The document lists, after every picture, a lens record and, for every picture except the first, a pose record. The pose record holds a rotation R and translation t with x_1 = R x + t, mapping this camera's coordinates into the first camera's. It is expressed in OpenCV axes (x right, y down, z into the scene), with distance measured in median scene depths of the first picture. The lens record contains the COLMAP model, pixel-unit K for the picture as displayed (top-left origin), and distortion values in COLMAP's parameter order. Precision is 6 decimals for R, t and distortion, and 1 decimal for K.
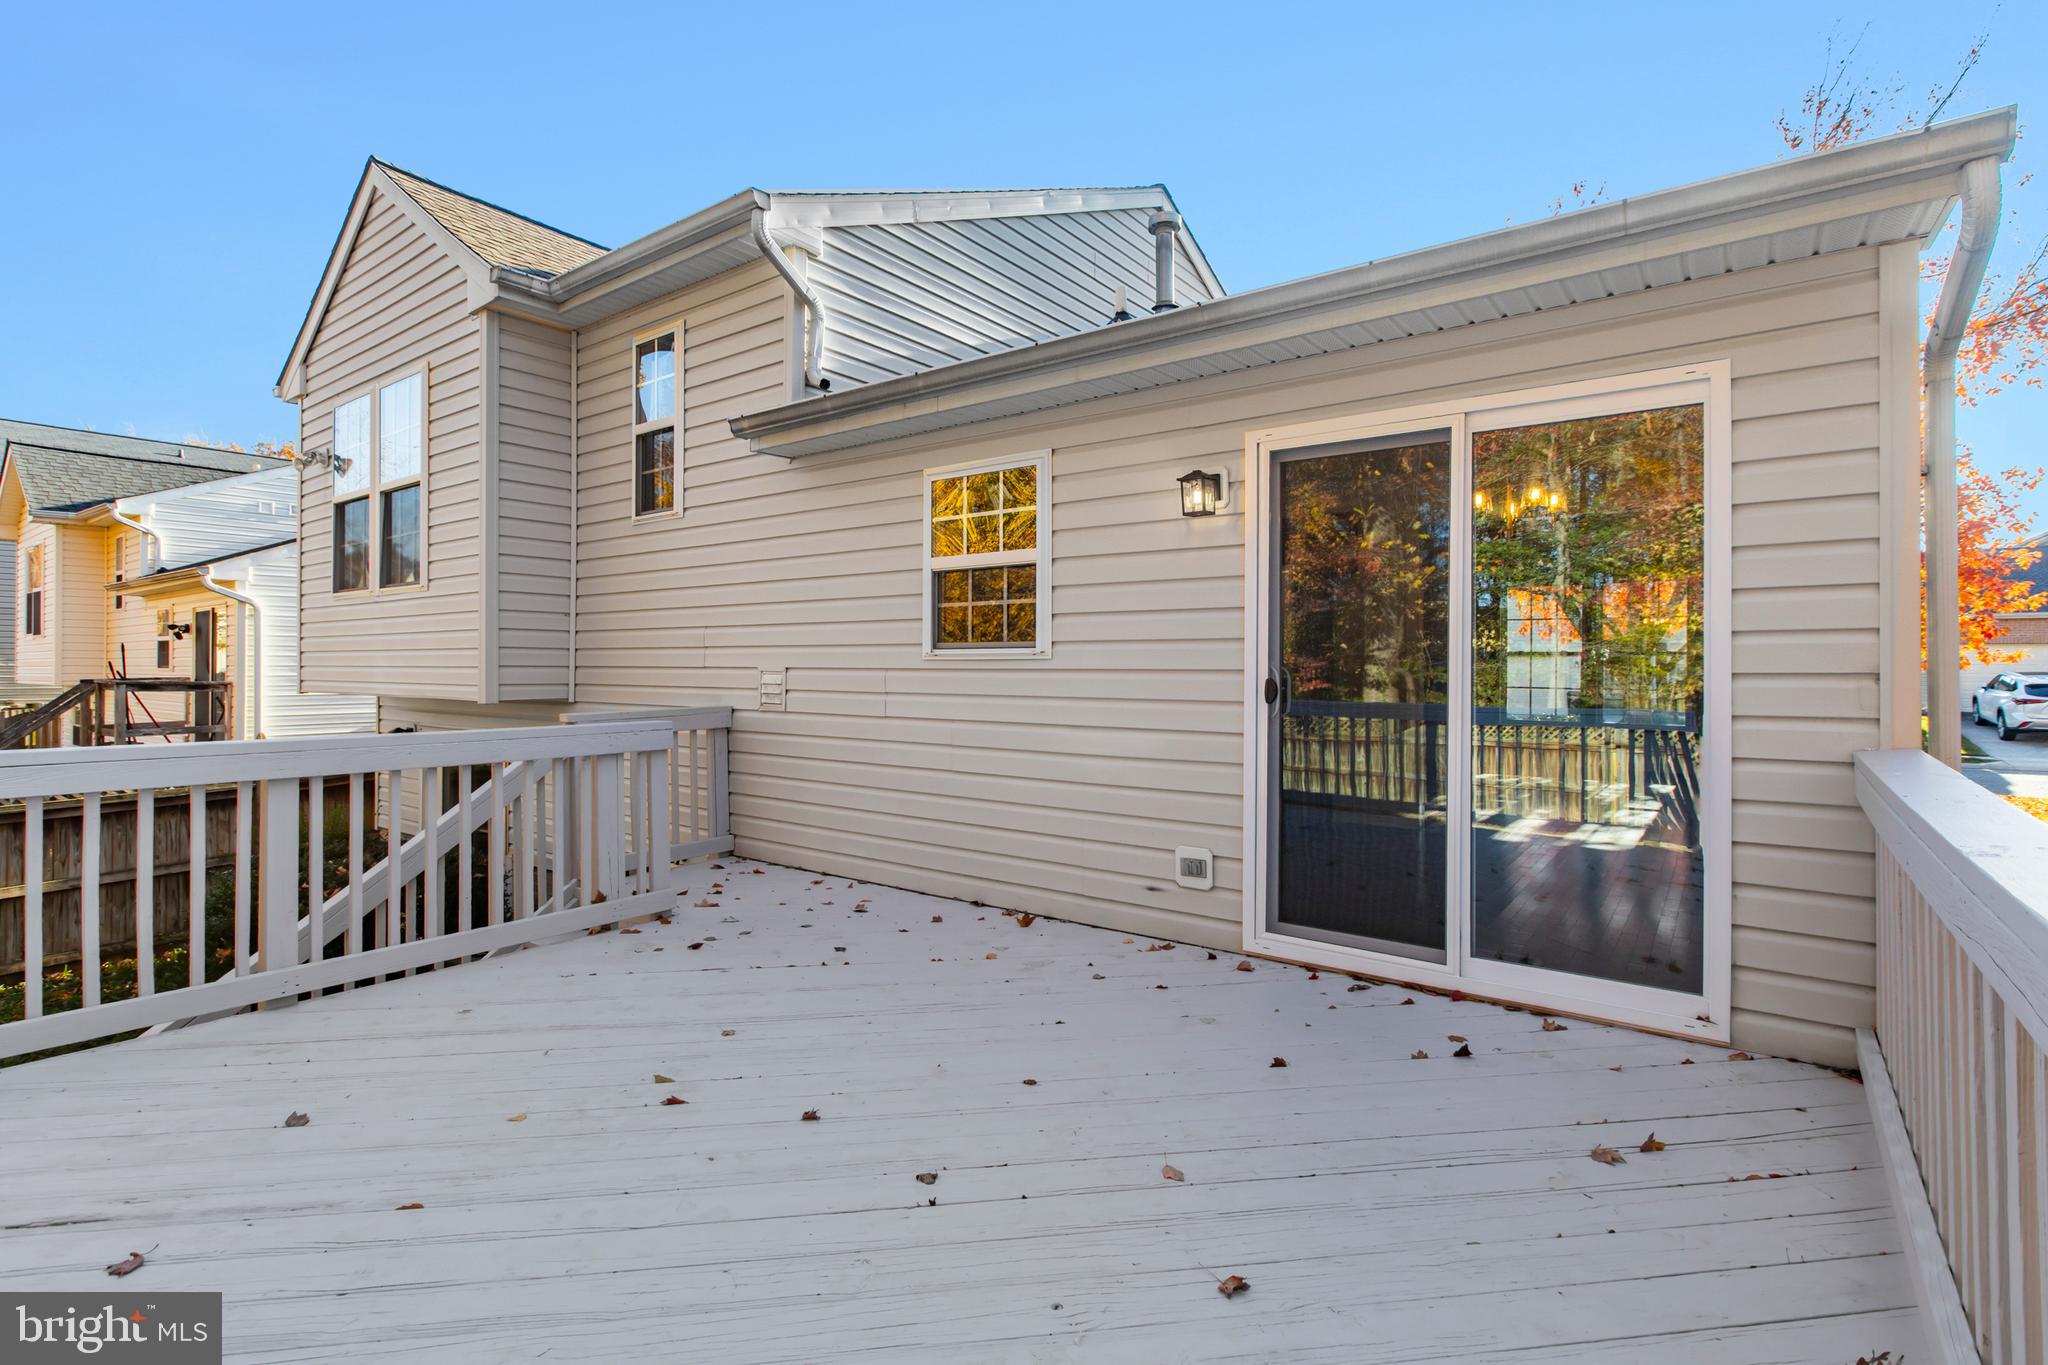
lens RADIAL K [[946.8, 0, 1033.4], [0, 946.8, 682.0], [0, 0, 1]] dist [-0.001318, 0.000247]
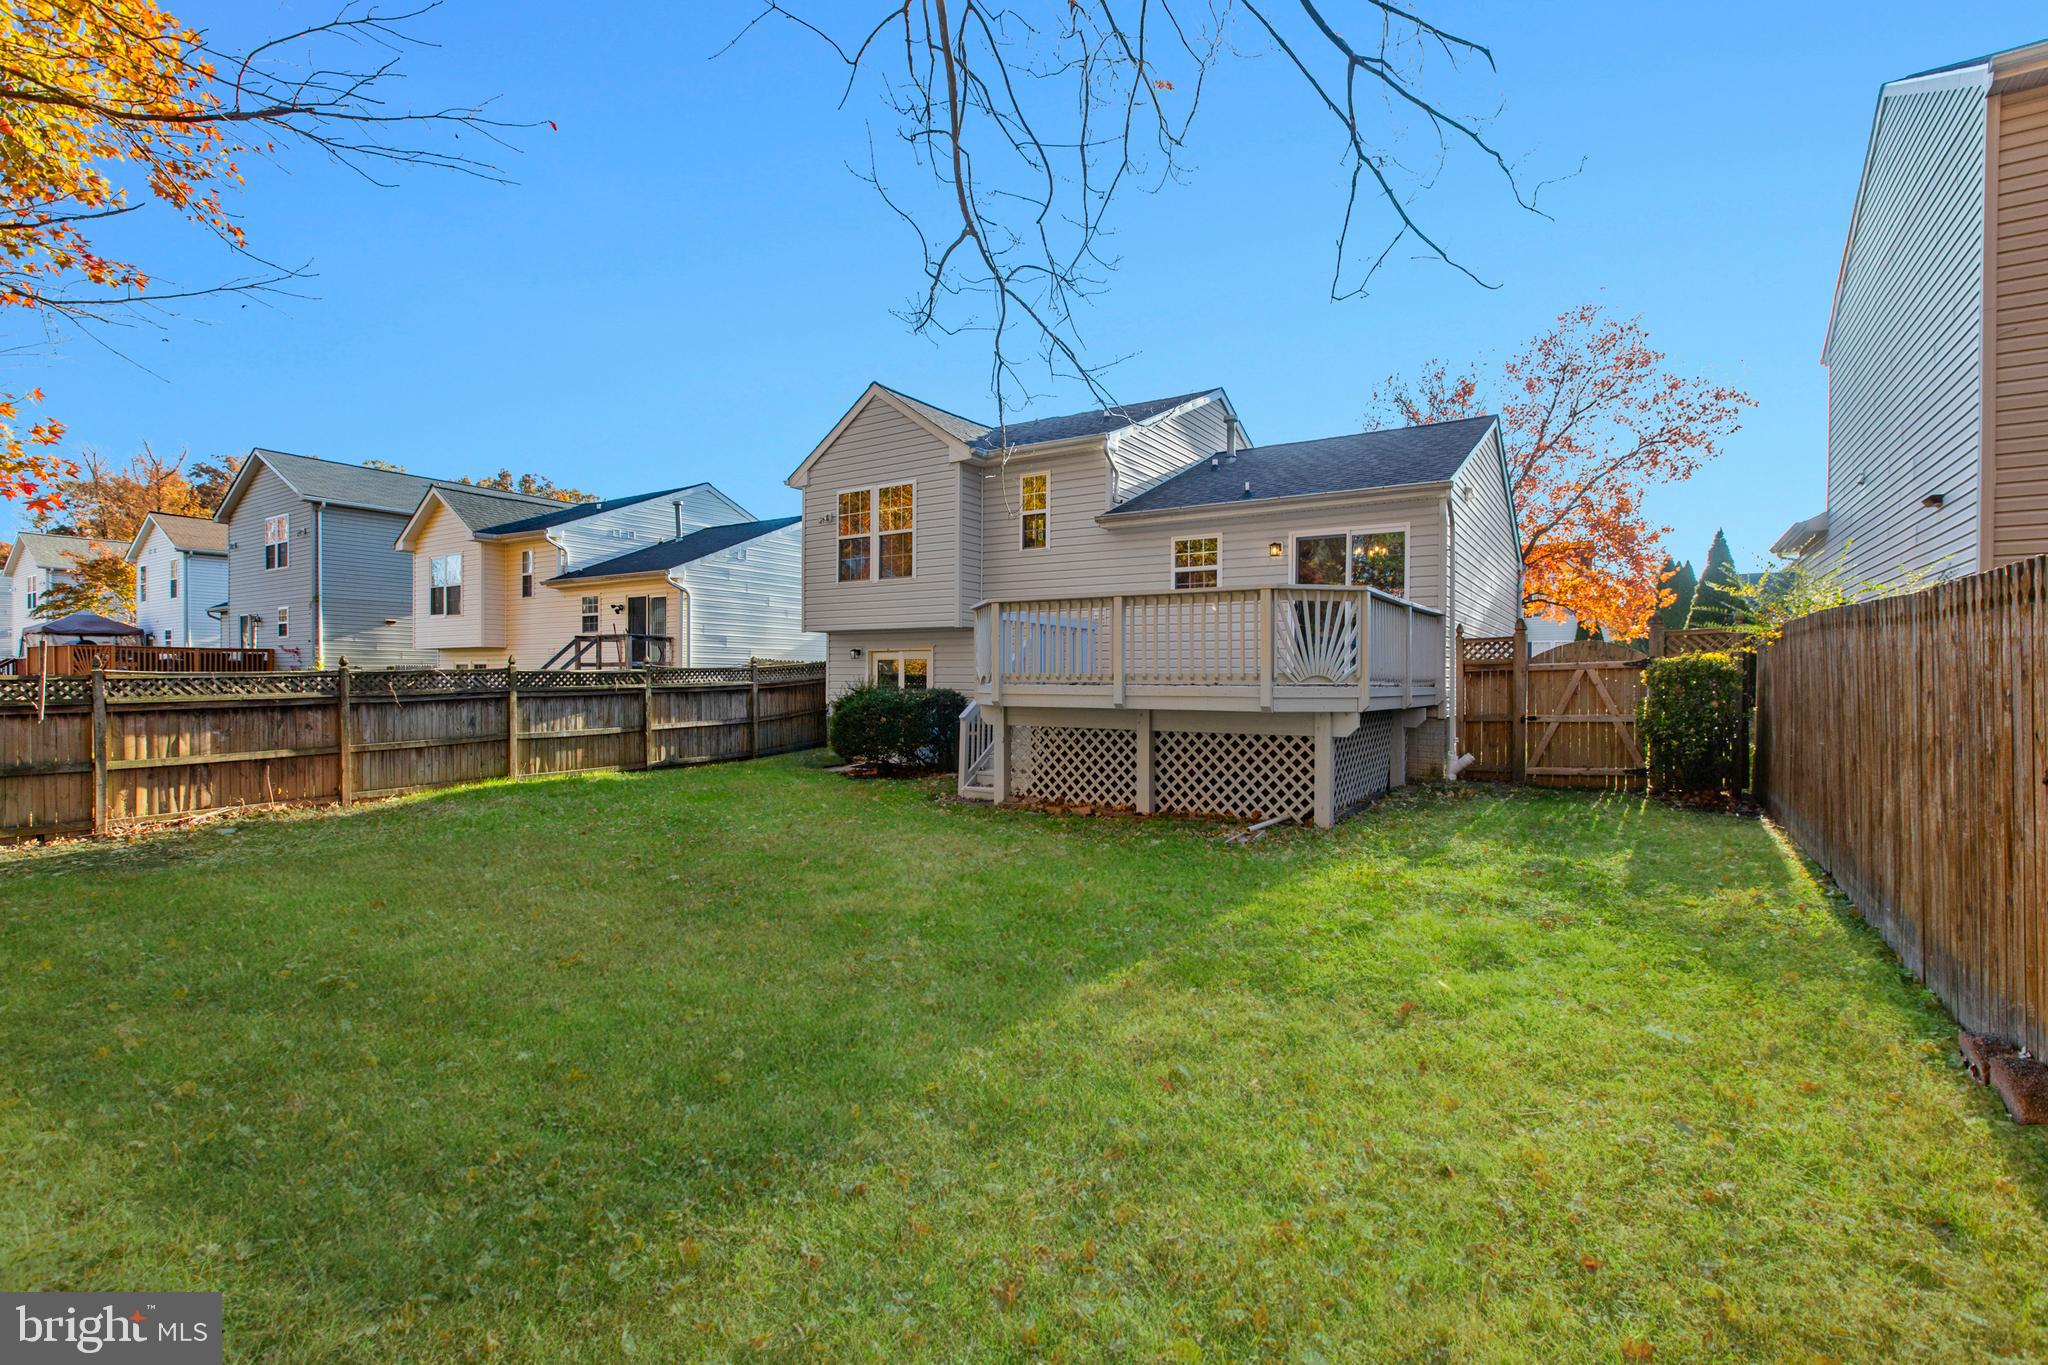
lens RADIAL K [[946.8, 0, 1033.4], [0, 946.8, 682.0], [0, 0, 1]] dist [-0.001318, 0.000247]
pose [[0.998794, 0.004448, 0.048890, -0.740630], [-0.003630, 0.999852, -0.016800, 0.291551], [-0.048958, 0.016602, 0.998663, -2.025900]]
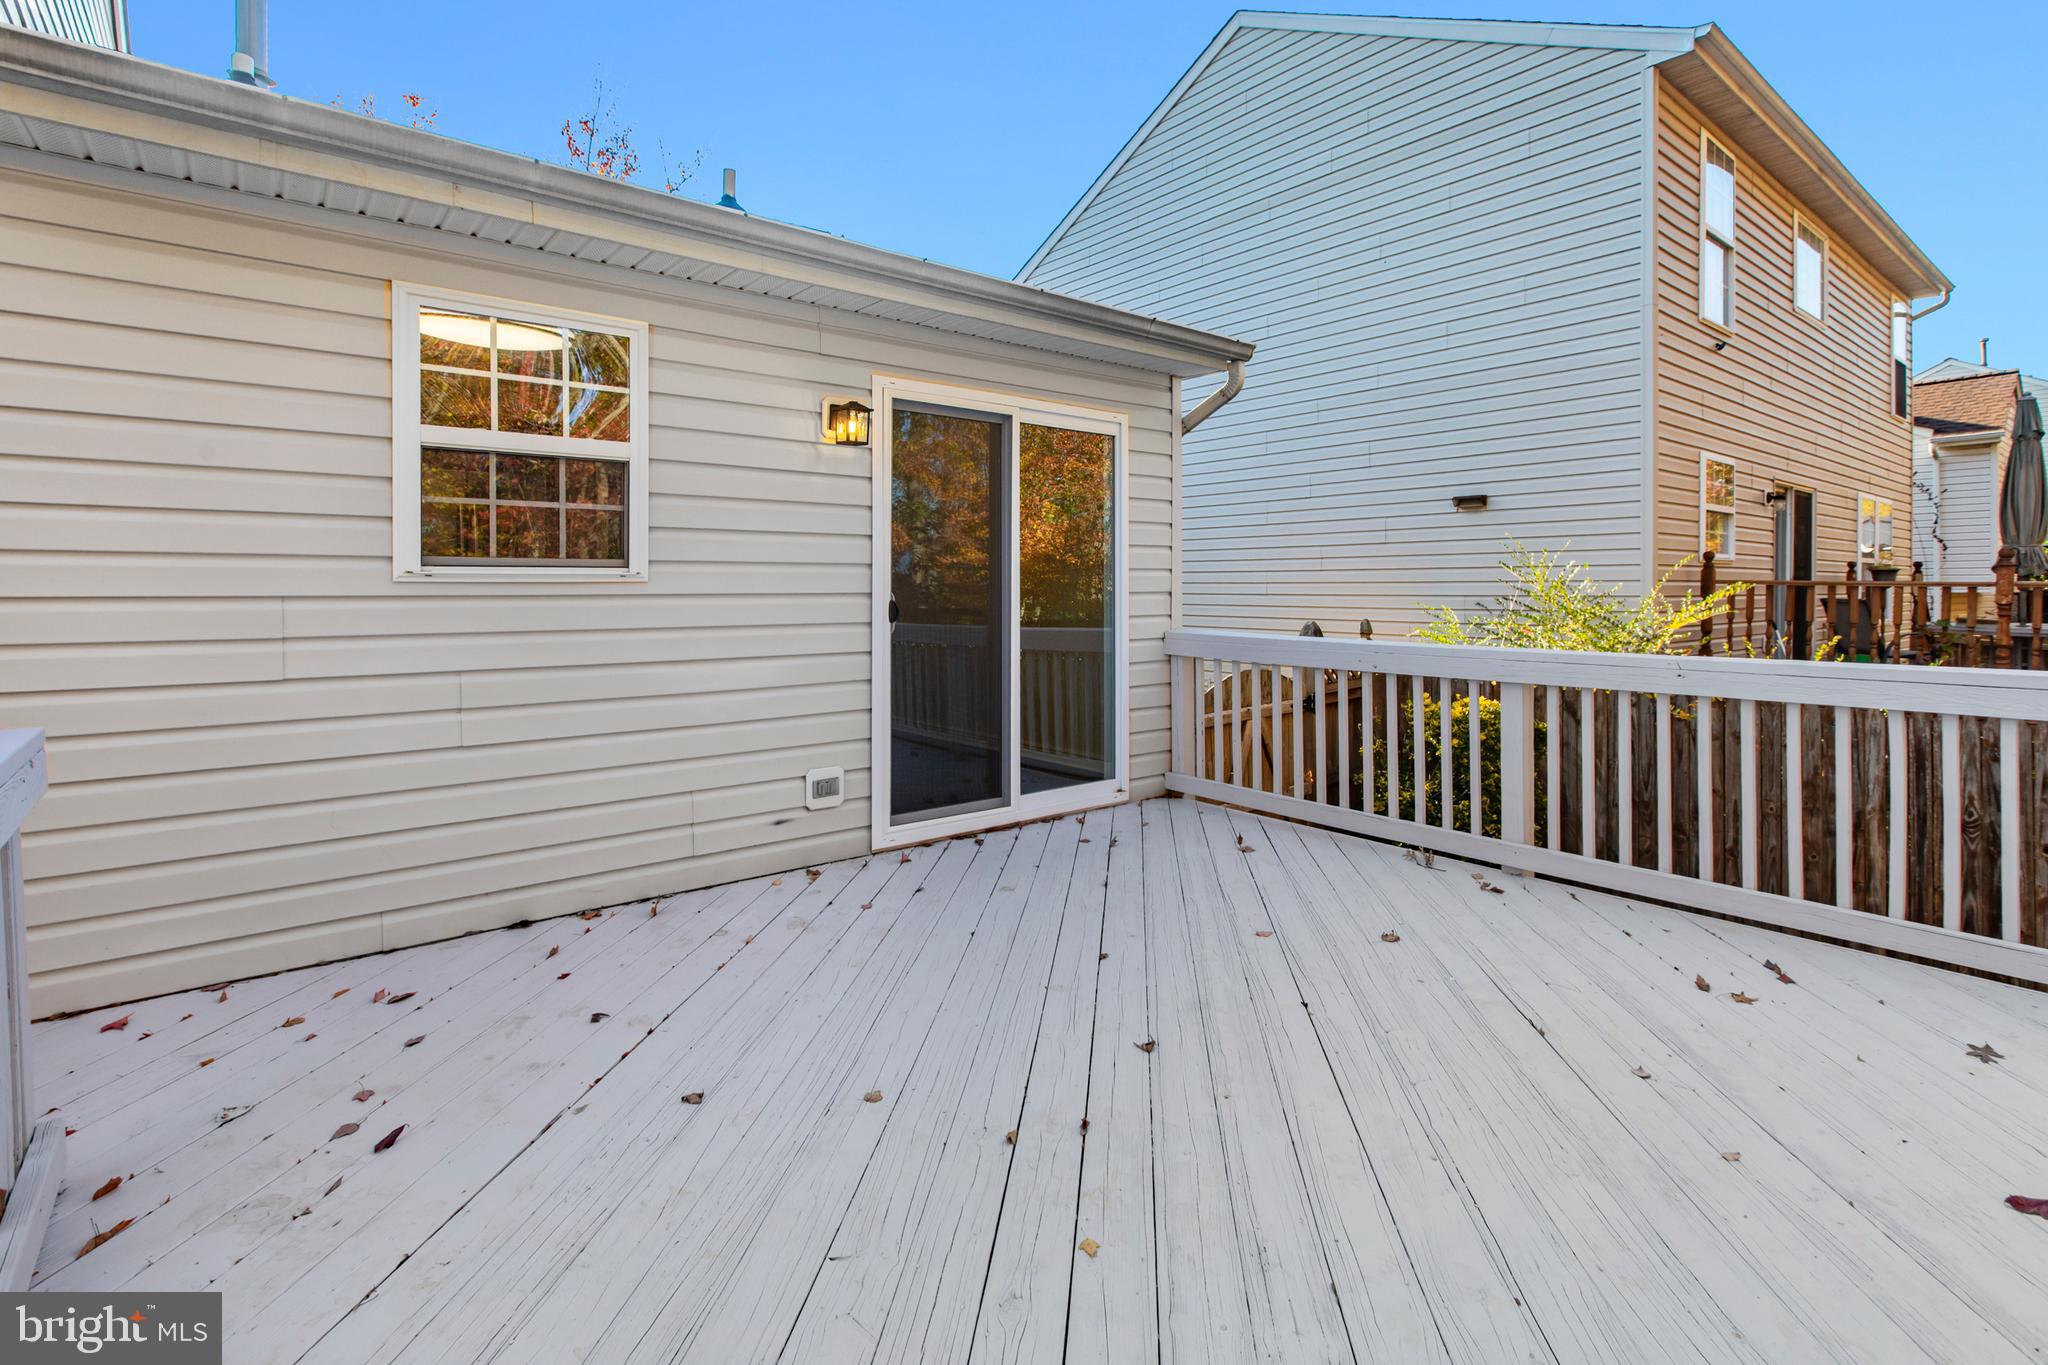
lens RADIAL K [[933.9, 0, 1018.8], [0, 933.9, 594.5], [0, 0, 1]] dist [0.000679, 0.000122]
pose [[0.278993, -0.009726, 0.960244, -0.666172], [0.021307, 0.999765, 0.003936, -0.009442], [-0.960057, 0.019362, 0.279135, 0.470036]]
